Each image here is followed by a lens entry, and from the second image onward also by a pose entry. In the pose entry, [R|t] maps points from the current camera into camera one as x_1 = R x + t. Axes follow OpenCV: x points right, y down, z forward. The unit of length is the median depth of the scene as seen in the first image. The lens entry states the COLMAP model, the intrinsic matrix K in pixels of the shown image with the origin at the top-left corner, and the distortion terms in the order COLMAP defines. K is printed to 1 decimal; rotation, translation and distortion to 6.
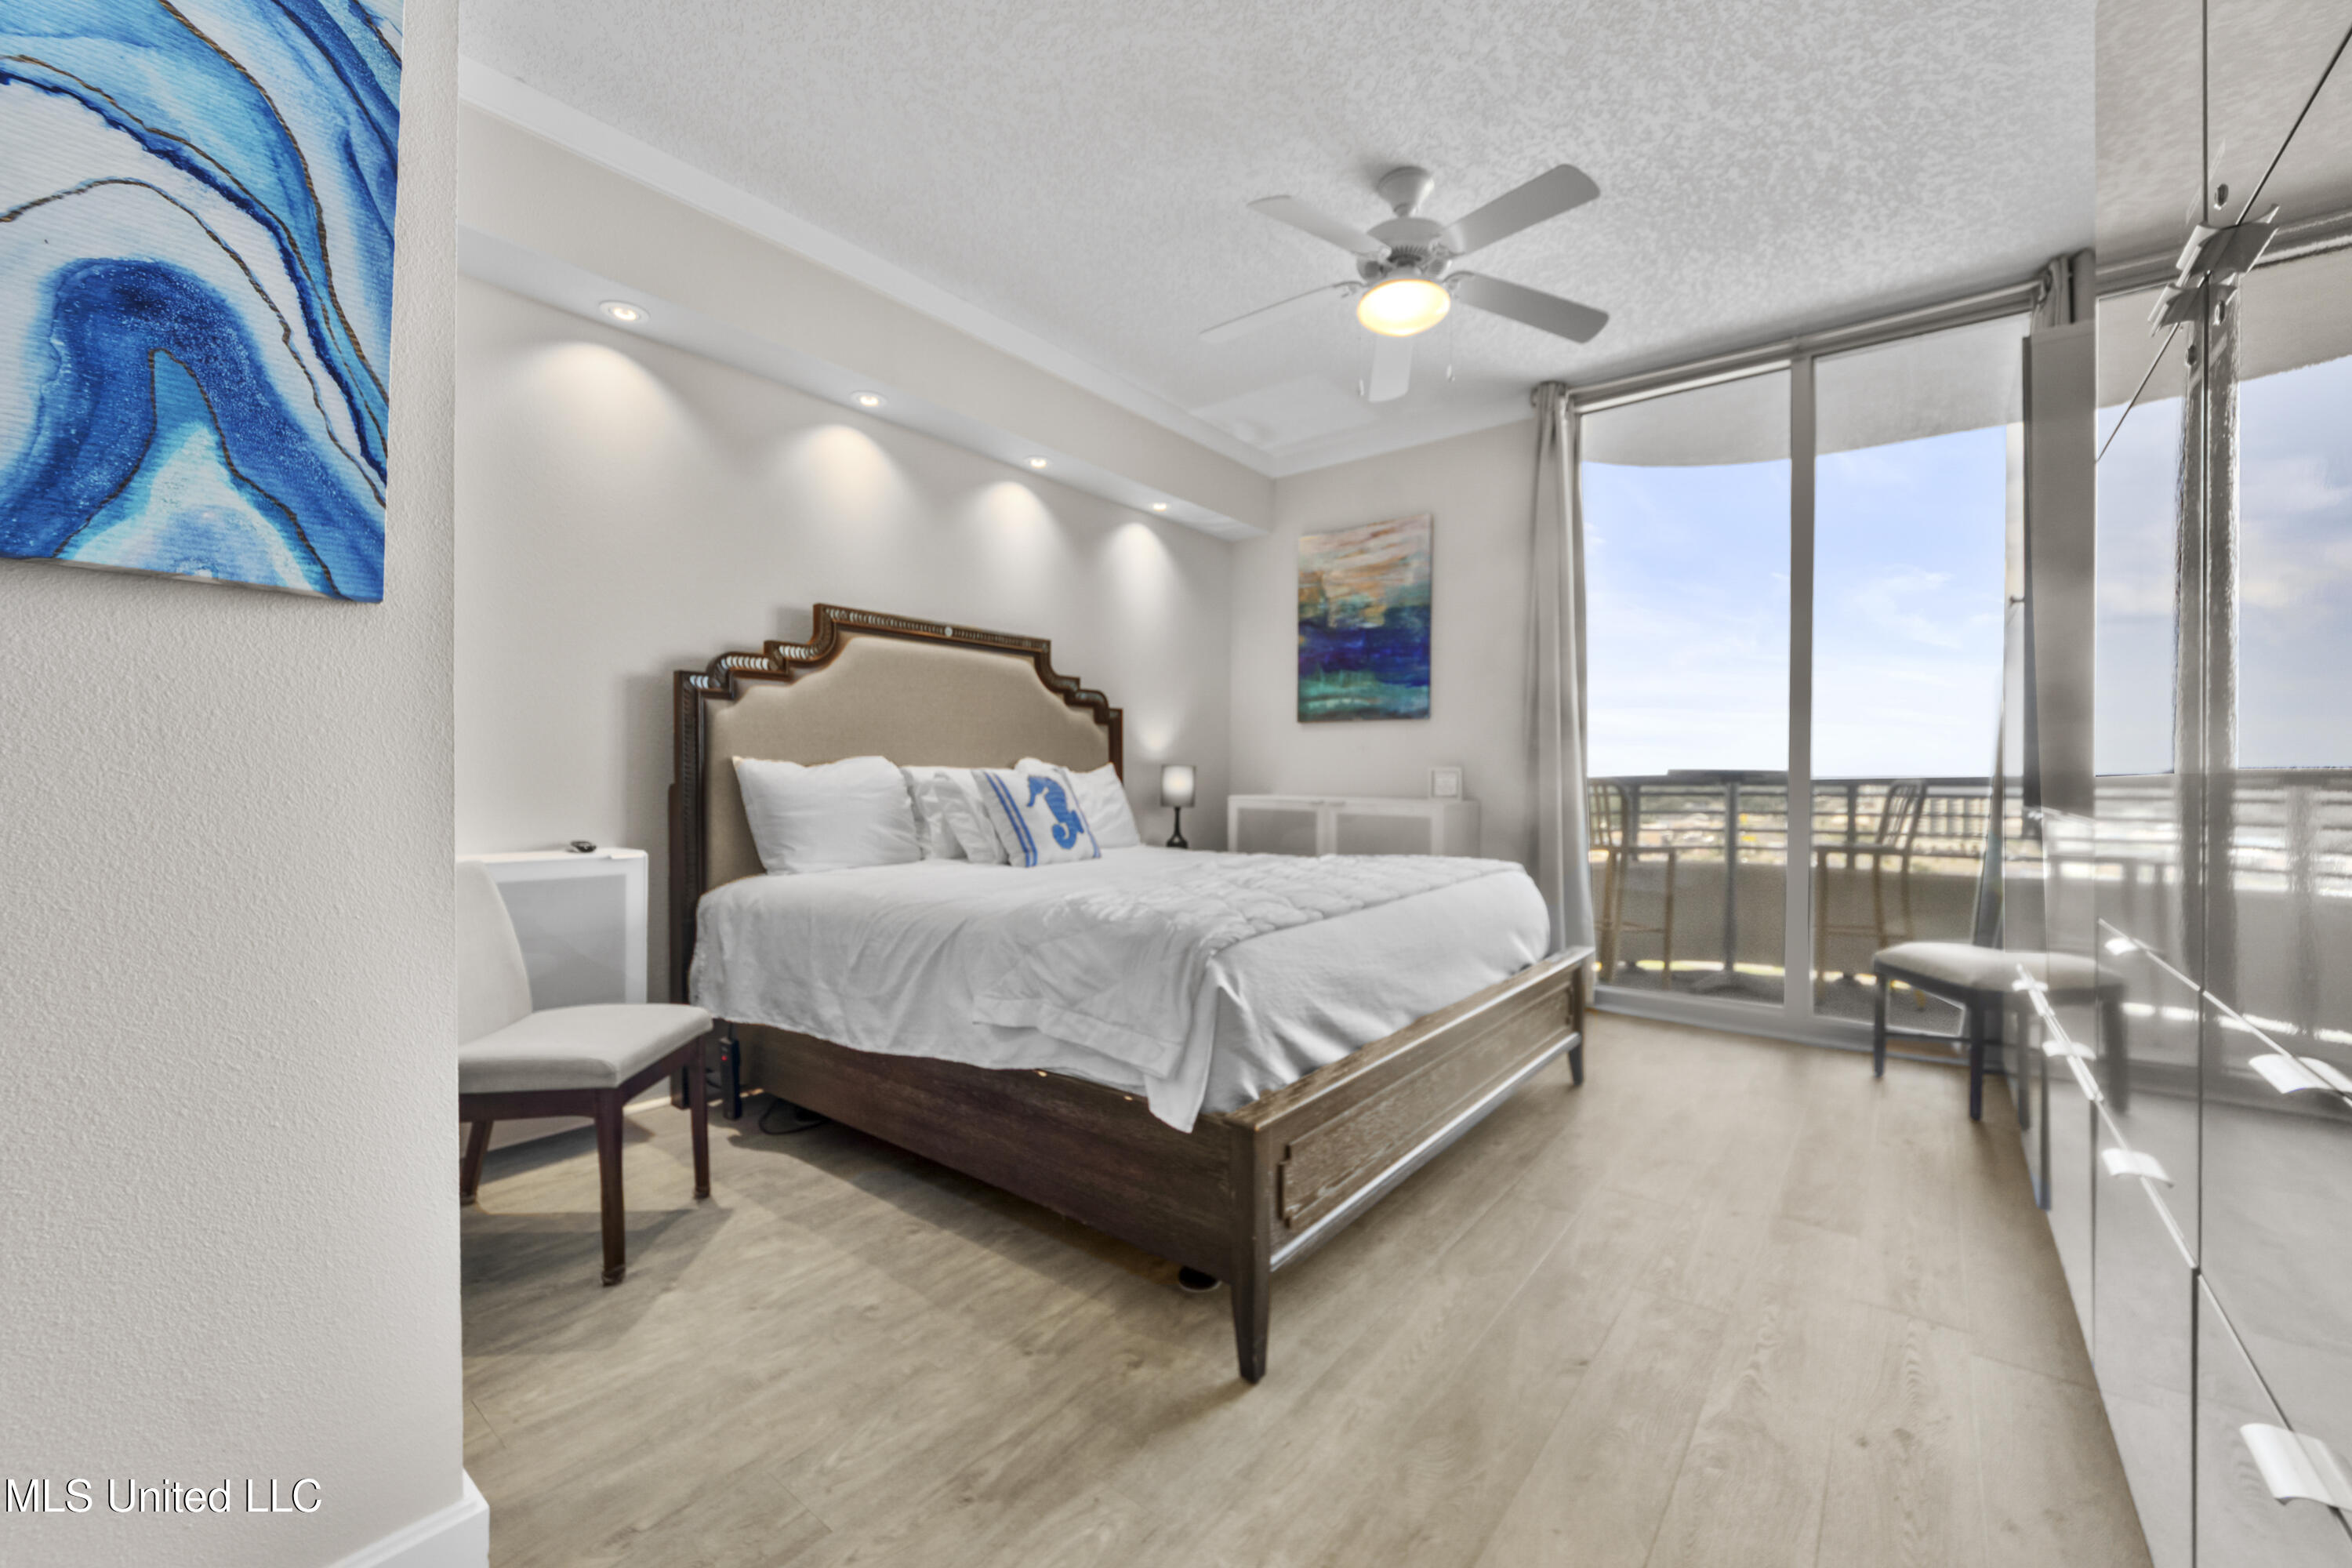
lens RADIAL K [[916.5, 0, 1183.5], [0, 916.5, 777.3], [0, 0, 1]] dist [-0.002977, -0.000094]
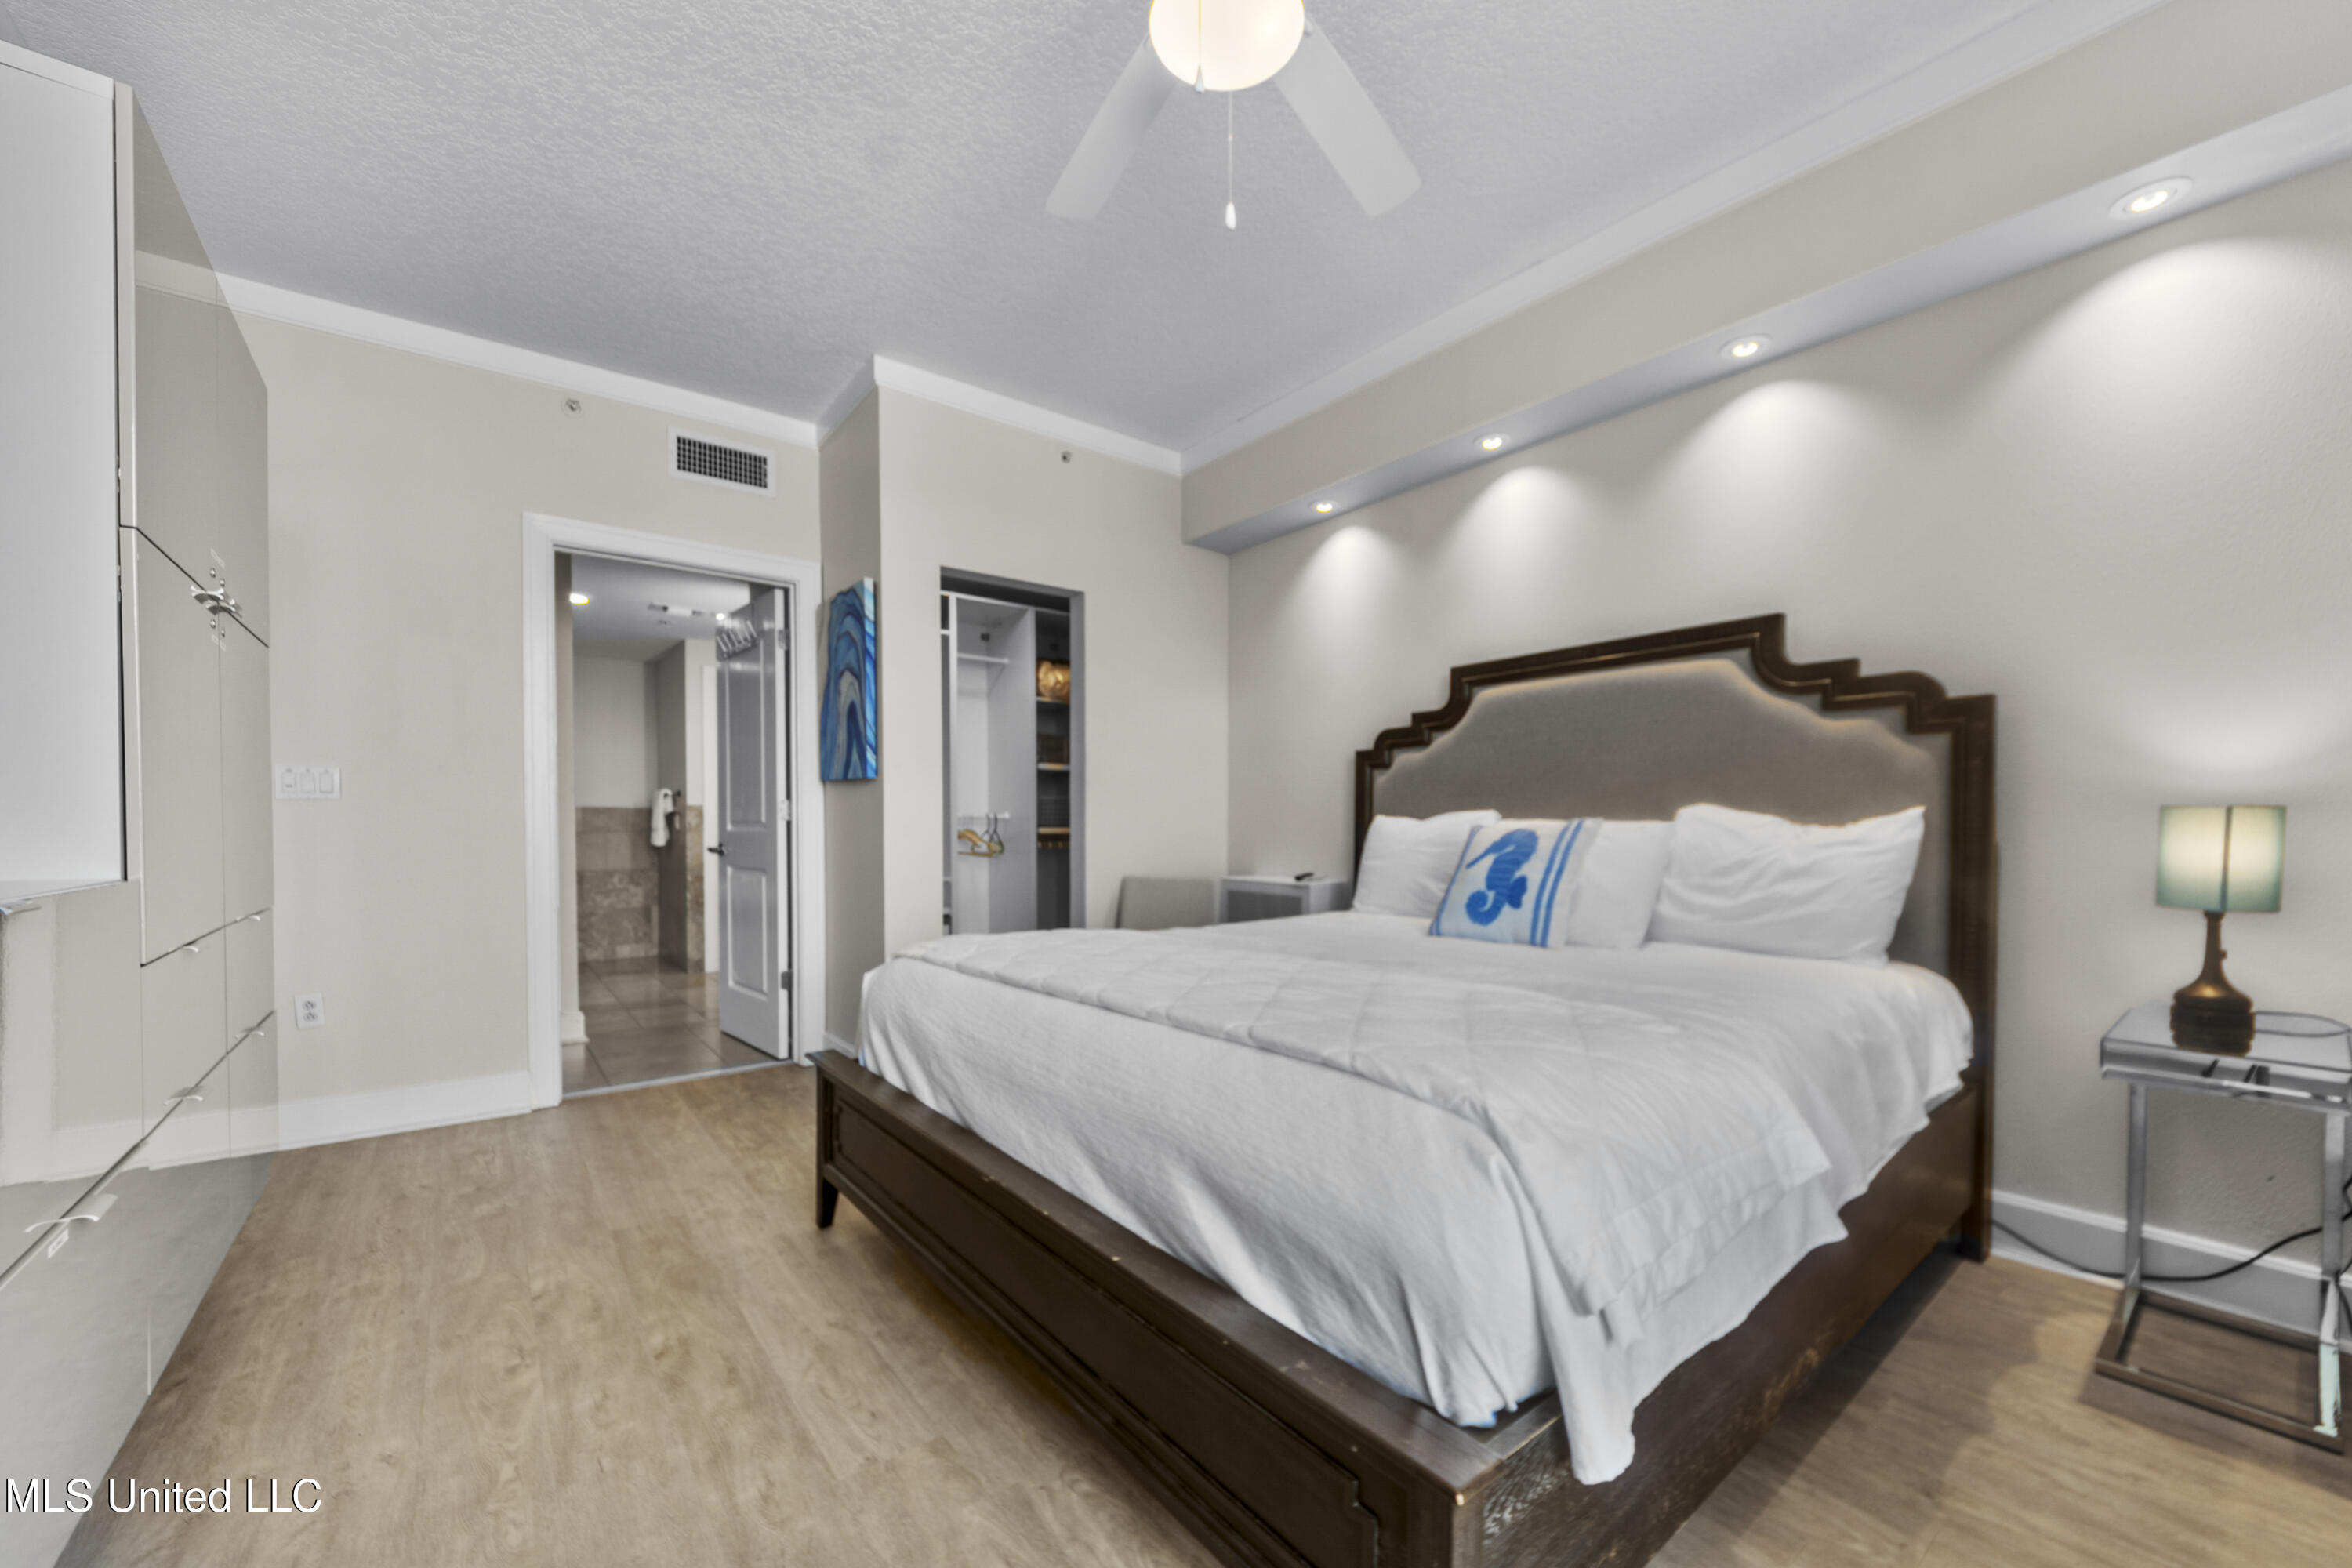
lens RADIAL K [[916.5, 0, 1205.9], [0, 916.5, 842.6], [0, 0, 1]] dist [-0.002977, -0.000094]
pose [[-0.213232, 0.015504, -0.976879, 0.687930], [-0.002372, 0.999863, 0.016387, -0.003651], [0.976999, 0.005812, -0.213166, 0.943049]]
